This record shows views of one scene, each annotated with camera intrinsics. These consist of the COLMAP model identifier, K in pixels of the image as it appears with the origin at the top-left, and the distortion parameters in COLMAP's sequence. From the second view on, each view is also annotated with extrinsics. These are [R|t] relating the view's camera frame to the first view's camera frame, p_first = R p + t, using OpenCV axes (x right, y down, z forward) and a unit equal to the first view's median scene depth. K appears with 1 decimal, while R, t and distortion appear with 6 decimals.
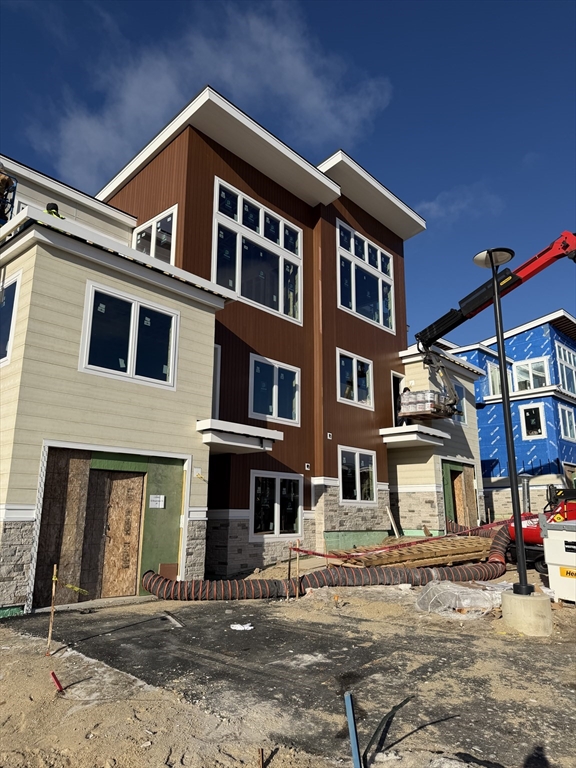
lens RADIAL K [[525.7, 0, 288.0], [0, 525.7, 384.0], [0, 0, 1]] dist [0.043914, 0.000088]
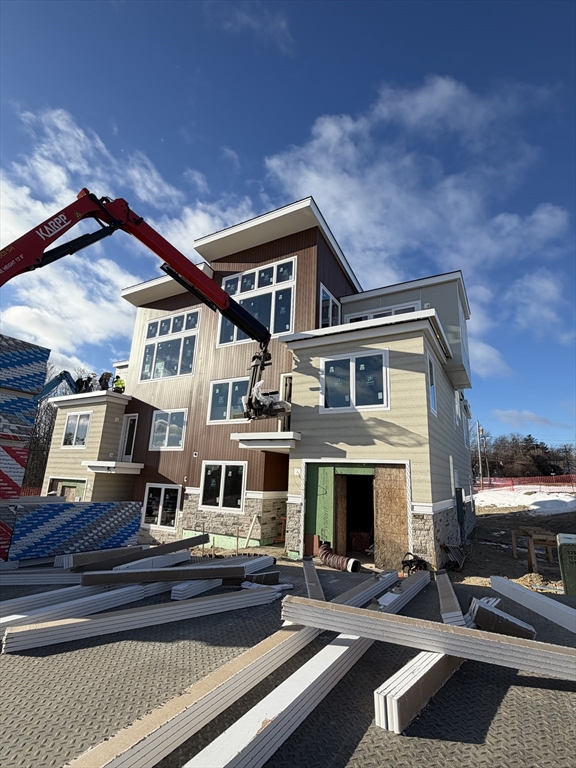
lens RADIAL K [[371.3, 0, 288.0], [0, 371.3, 384.0], [0, 0, 1]] dist [0.001739, 0.000813]
pose [[0.203076, -0.246380, -0.947659, 1.068771], [0.193890, 0.958779, -0.207722, 0.172230], [0.959774, -0.141558, 0.242476, 1.054937]]
